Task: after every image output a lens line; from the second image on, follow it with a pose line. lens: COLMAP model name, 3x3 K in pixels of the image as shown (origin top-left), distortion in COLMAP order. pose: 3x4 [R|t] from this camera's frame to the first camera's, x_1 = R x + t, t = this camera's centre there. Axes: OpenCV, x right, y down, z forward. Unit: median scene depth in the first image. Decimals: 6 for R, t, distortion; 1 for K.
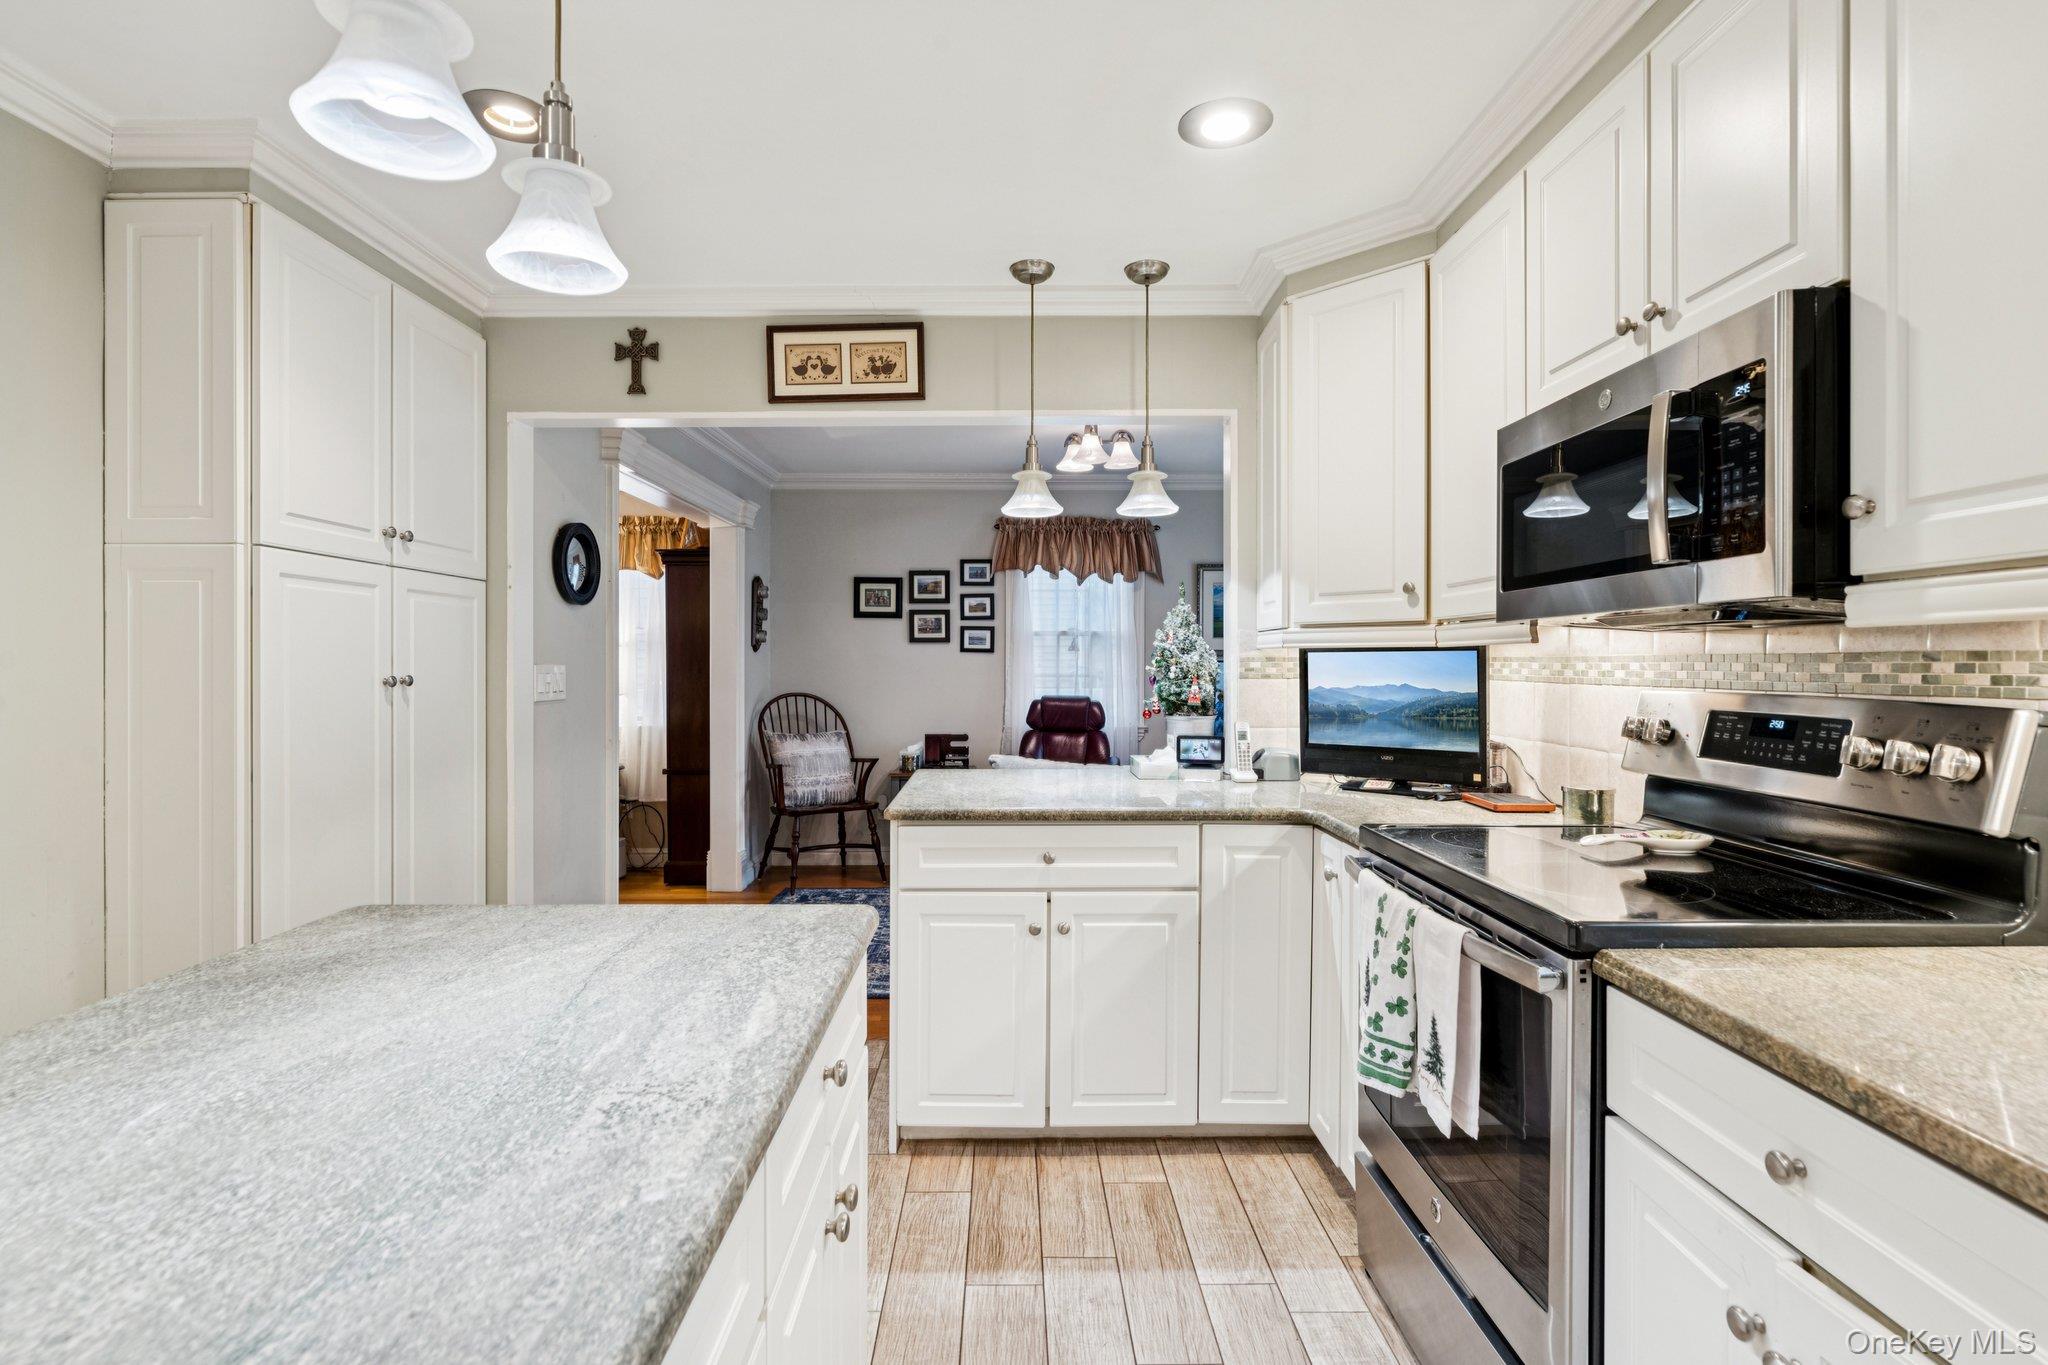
lens RADIAL K [[971.8, 0, 1019.2], [0, 971.8, 667.4], [0, 0, 1]] dist [-0.002126, -0.001113]
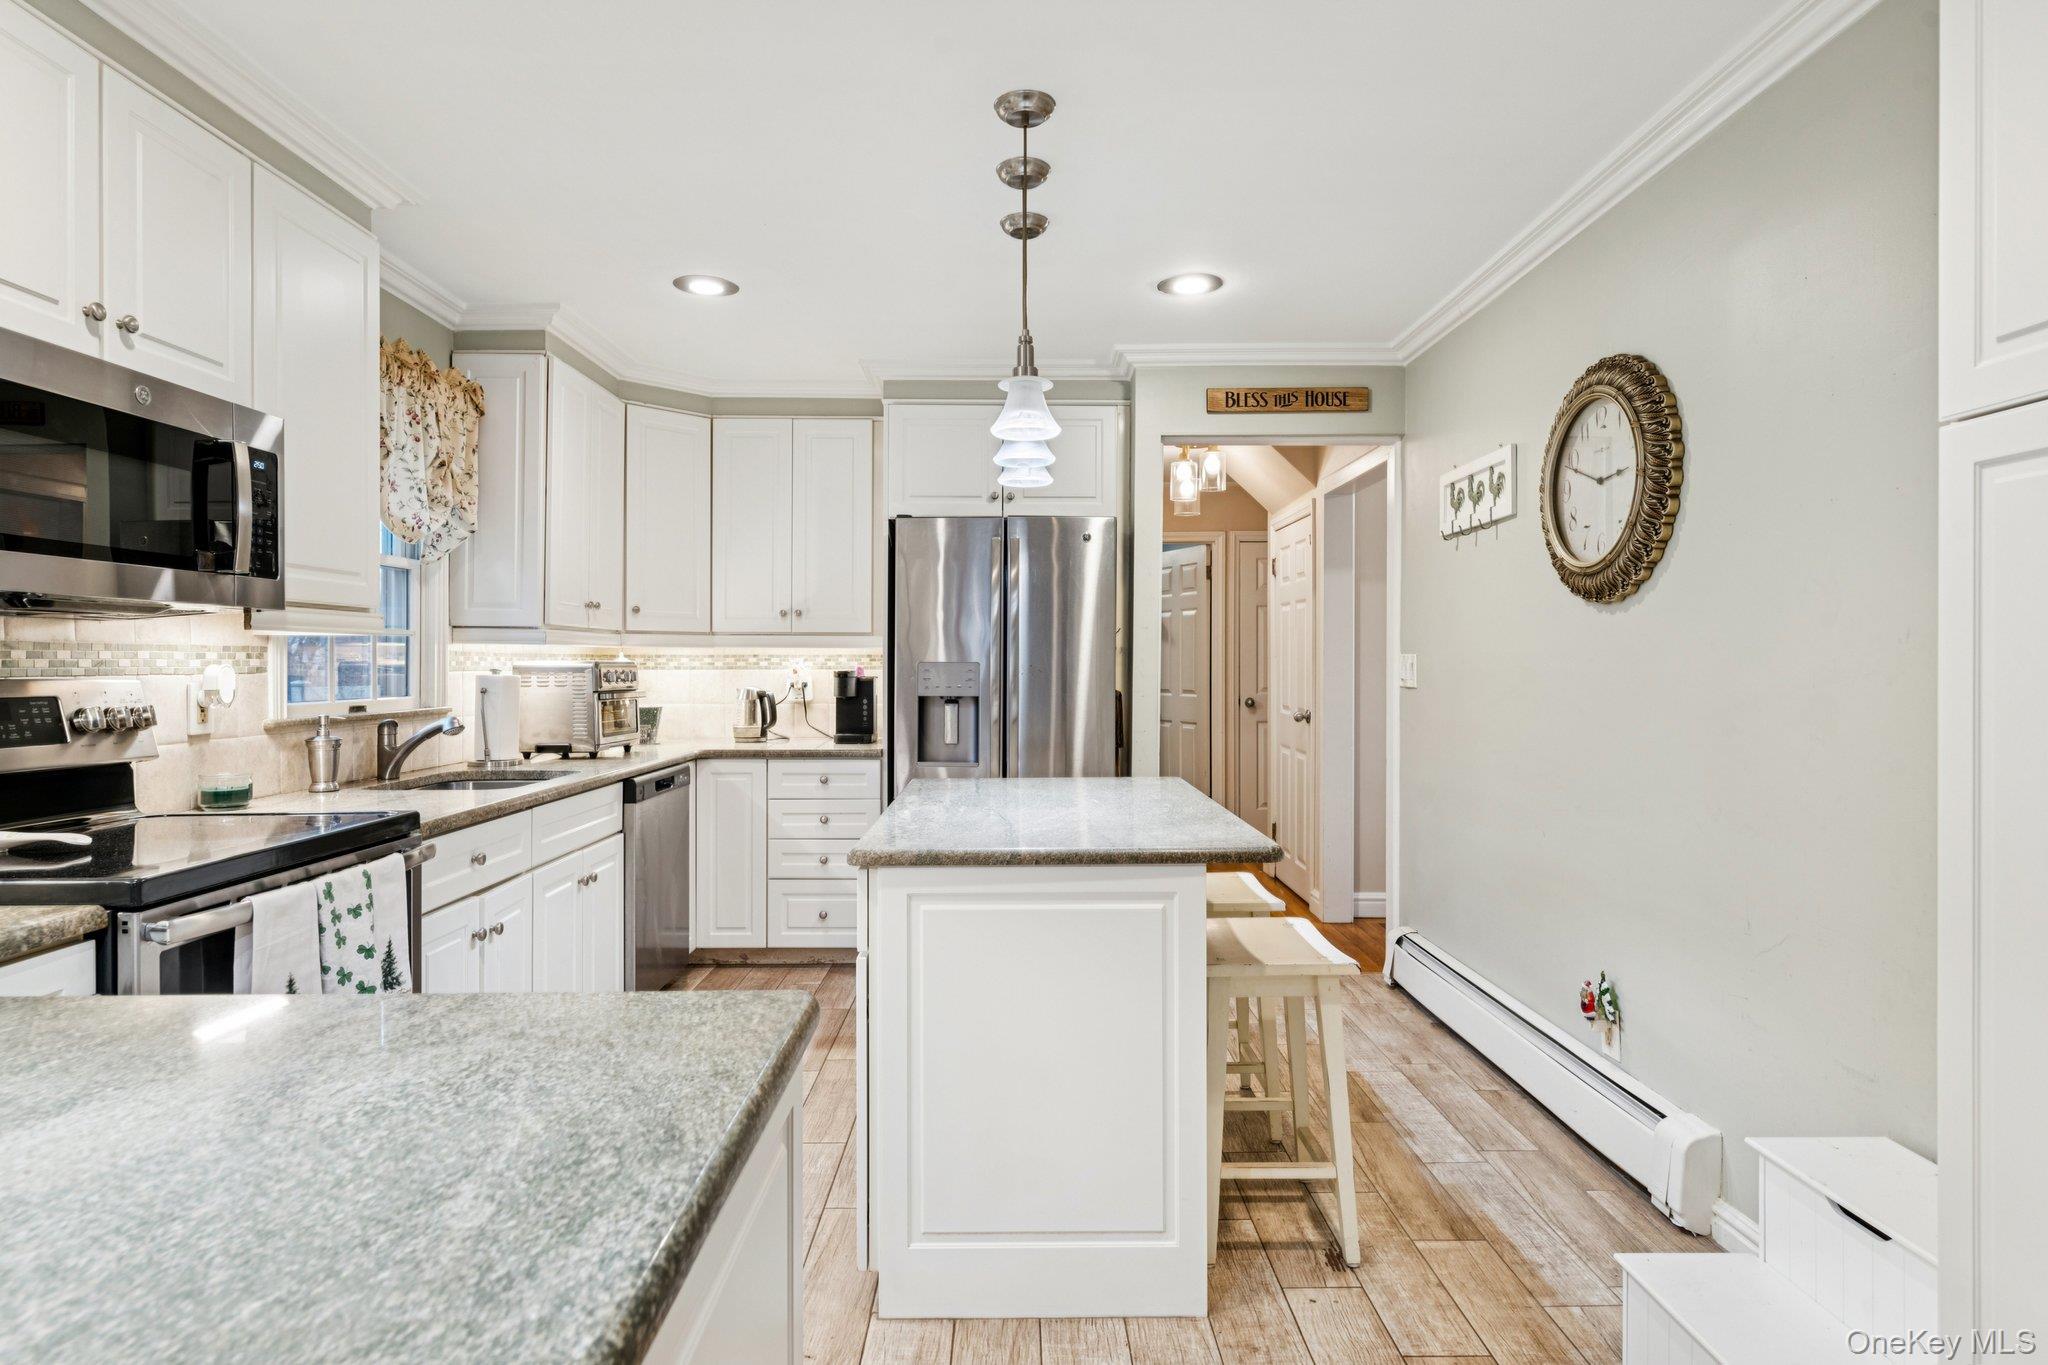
lens RADIAL K [[1114.0, 0, 1020.1], [0, 1114.0, 668.3], [0, 0, 1]] dist [0.003391, -0.000747]
pose [[-0.999989, 0.004470, 0.001725, -0.181580], [0.004482, 0.999963, 0.007344, 0.006180], [-0.001692, 0.007351, -0.999972, 1.155879]]
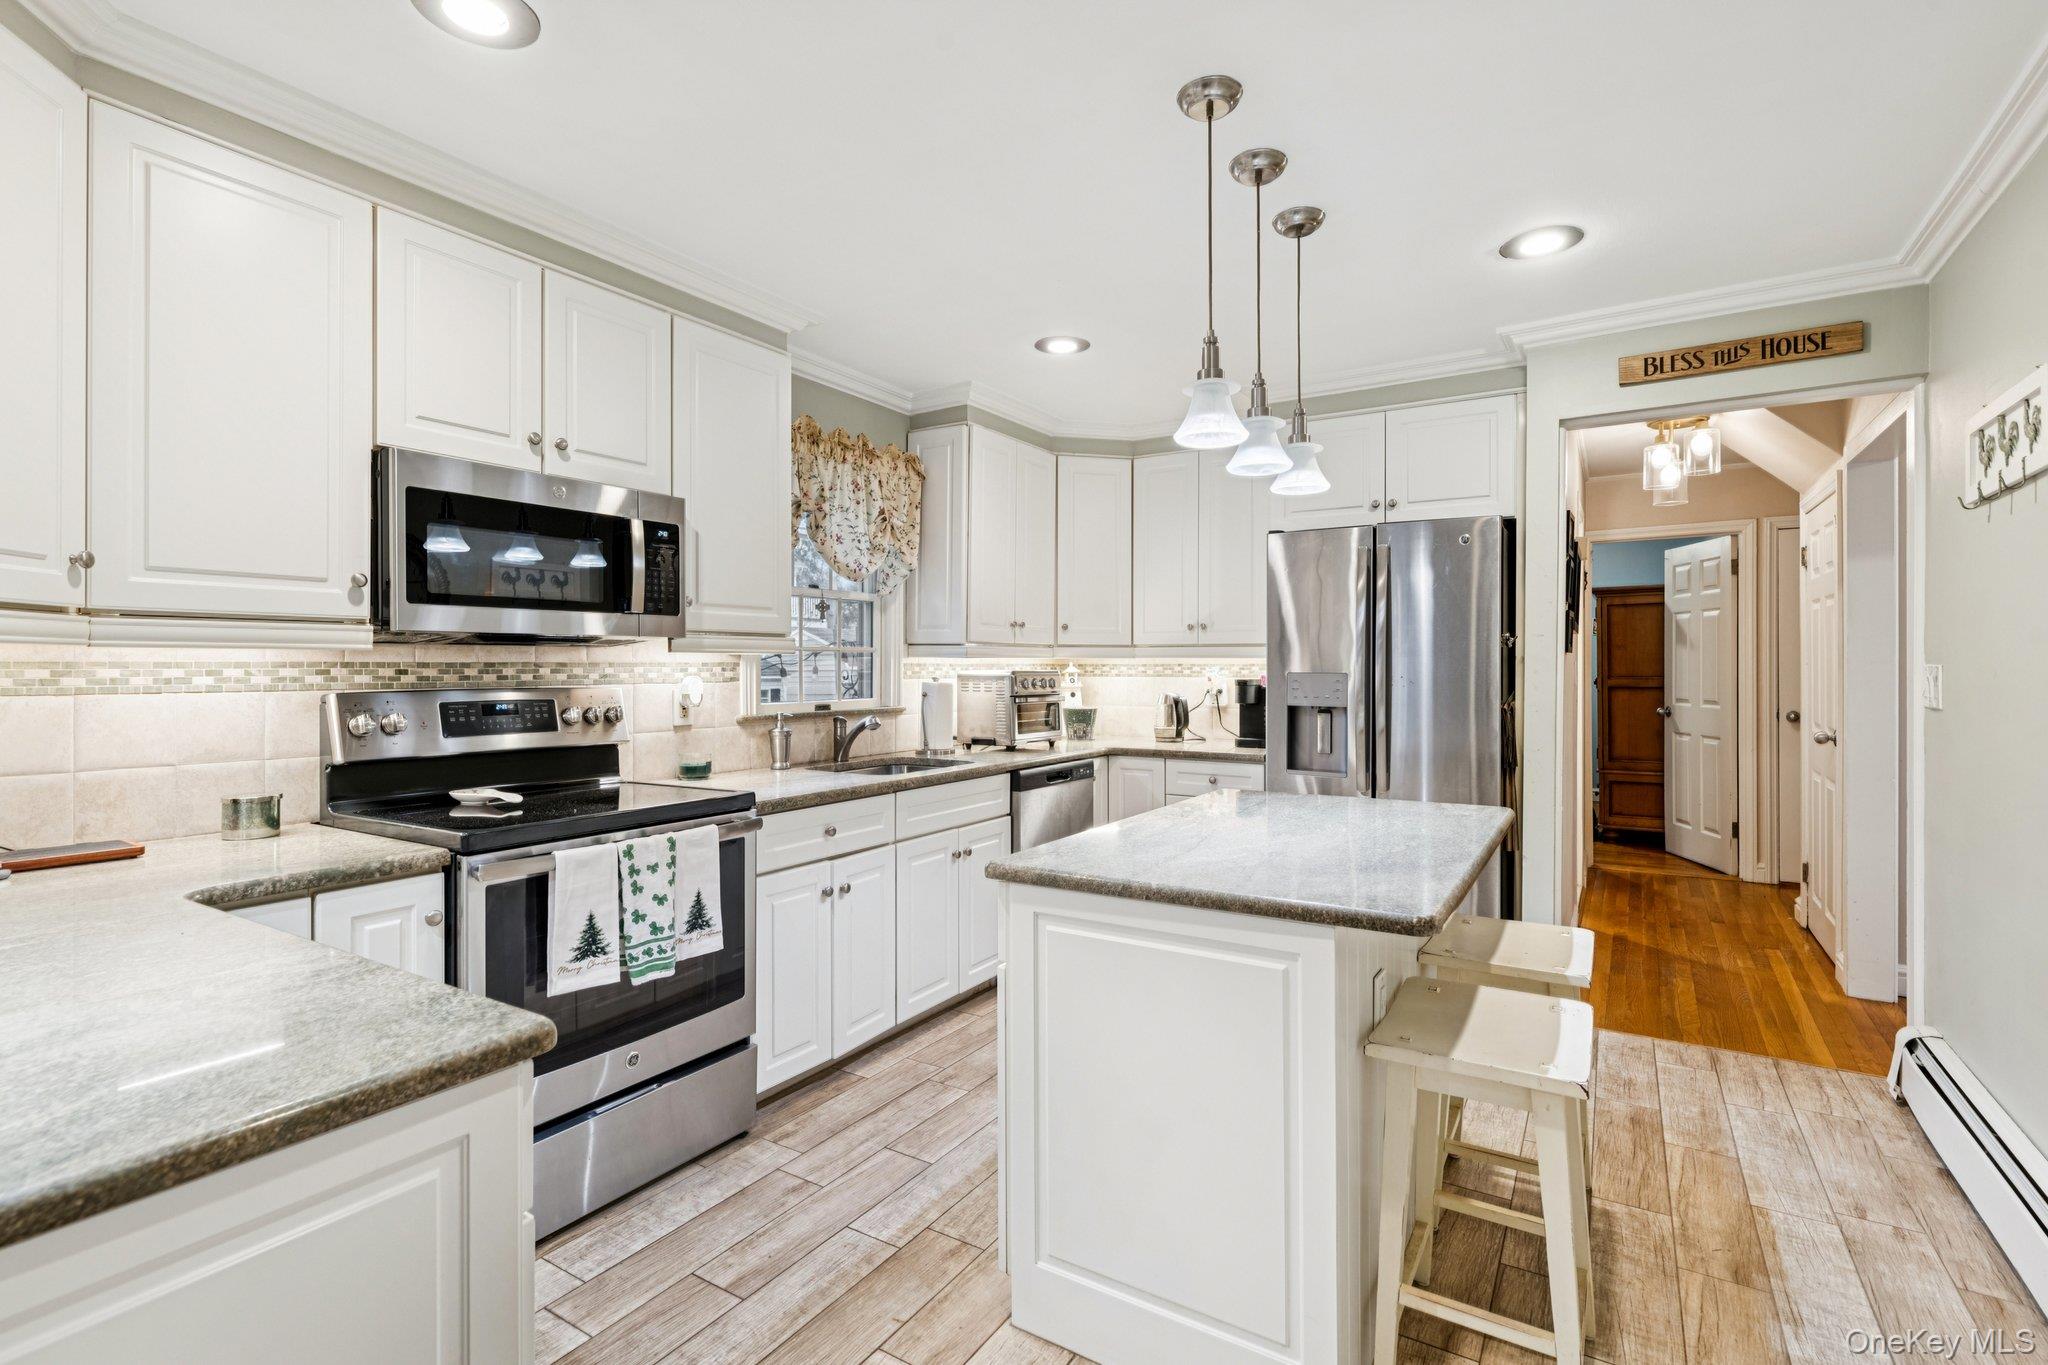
lens RADIAL K [[944.3, 0, 1028.6], [0, 944.3, 662.1], [0, 0, 1]] dist [0.001349, -0.001374]
pose [[-0.844566, 0.006760, 0.535409, -0.412484], [0.005785, 0.999977, -0.003499, -0.002379], [-0.535421, 0.000142, -0.844586, 0.974641]]
